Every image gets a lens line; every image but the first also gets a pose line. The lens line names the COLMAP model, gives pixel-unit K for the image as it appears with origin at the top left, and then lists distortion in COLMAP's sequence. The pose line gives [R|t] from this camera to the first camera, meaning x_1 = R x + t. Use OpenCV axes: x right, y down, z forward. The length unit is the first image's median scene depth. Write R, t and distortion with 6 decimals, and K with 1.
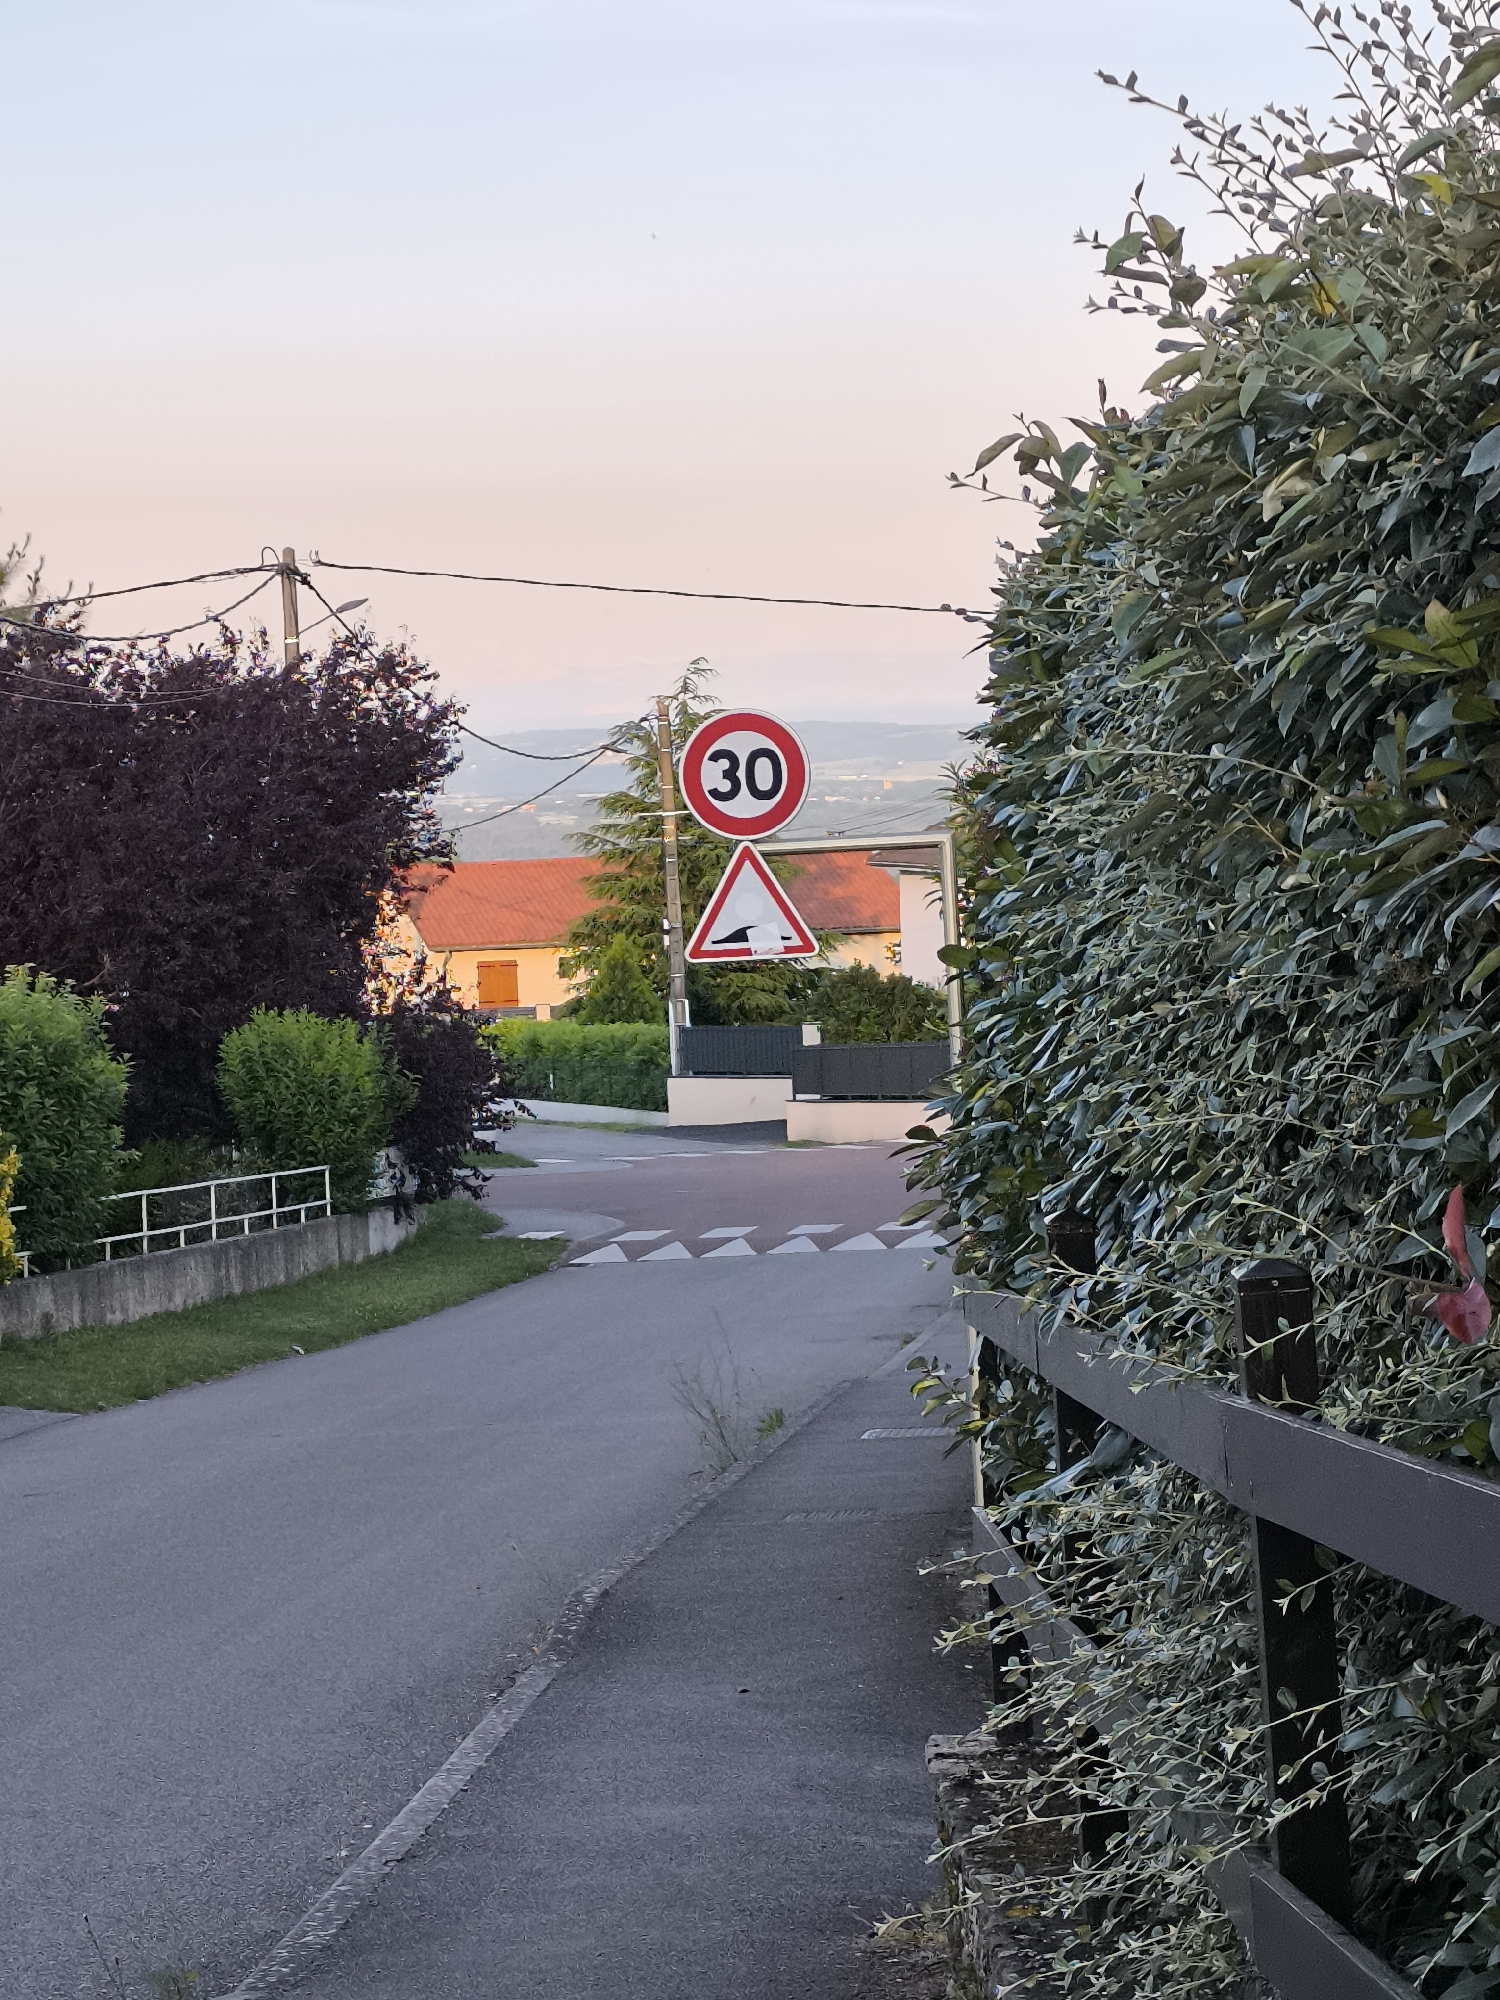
lens RADIAL K [[5418.0, 0, 750.0], [0, 5418.0, 1000.0], [0, 0, 1]] dist [-0.034608, -0.061537]
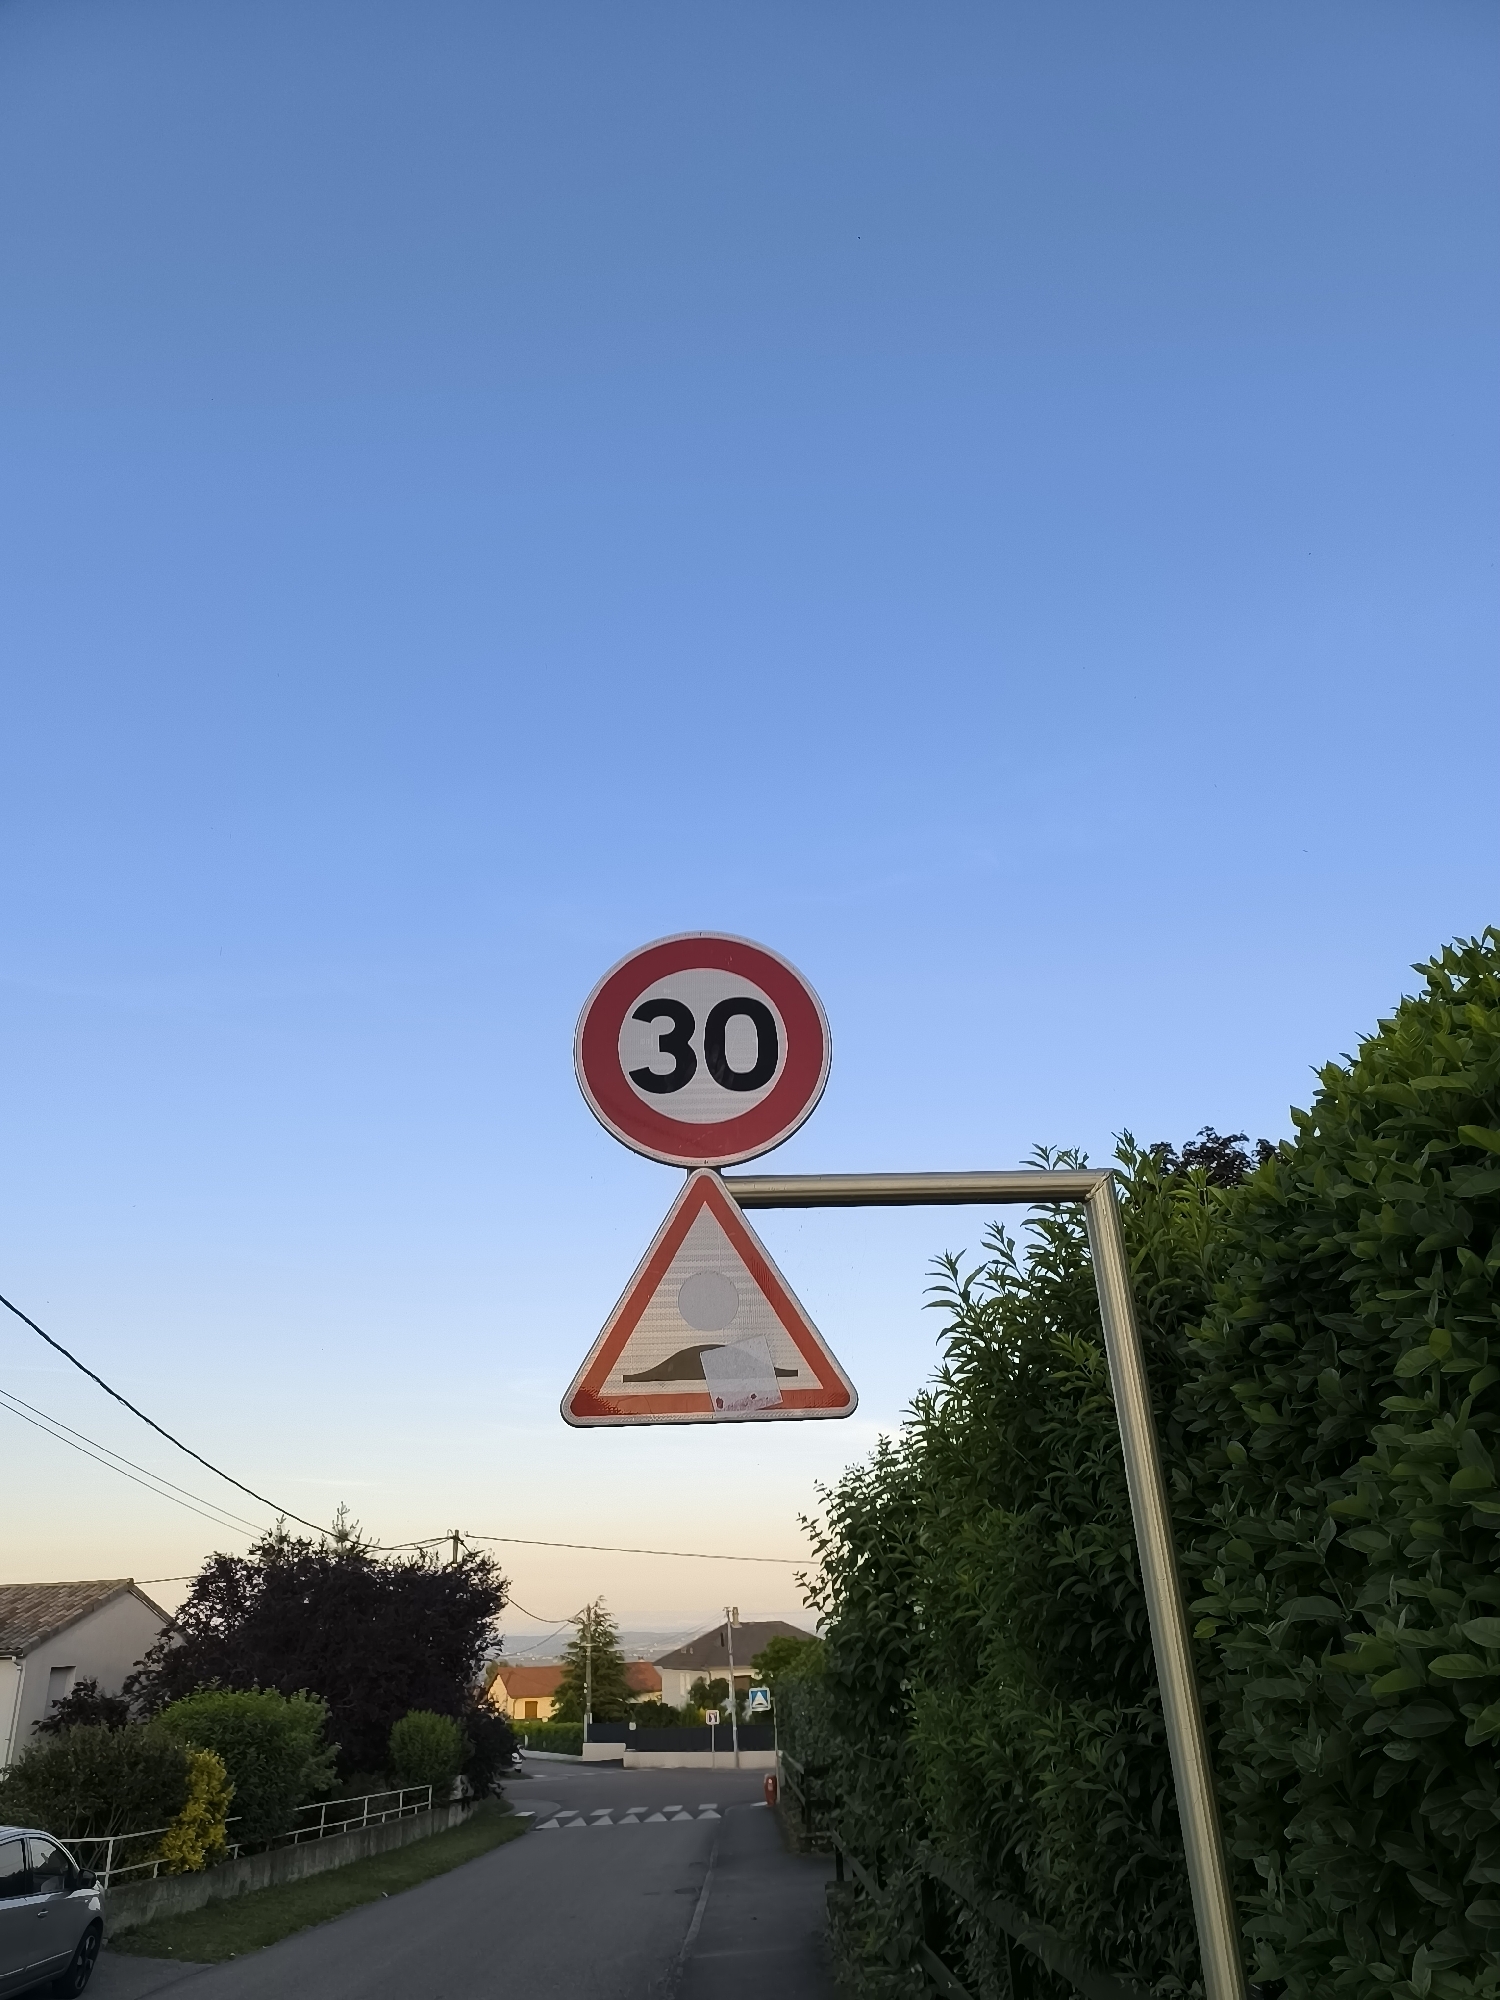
lens RADIAL K [[1398.7, 0, 784.4], [0, 1398.7, 999.7], [0, 0, 1]] dist [0.000440, -0.007266]
pose [[0.993921, 0.045247, 0.100372, -0.002187], [0.005566, 0.889837, -0.456244, 0.004725], [-0.109959, 0.454029, 0.884176, 0.280810]]
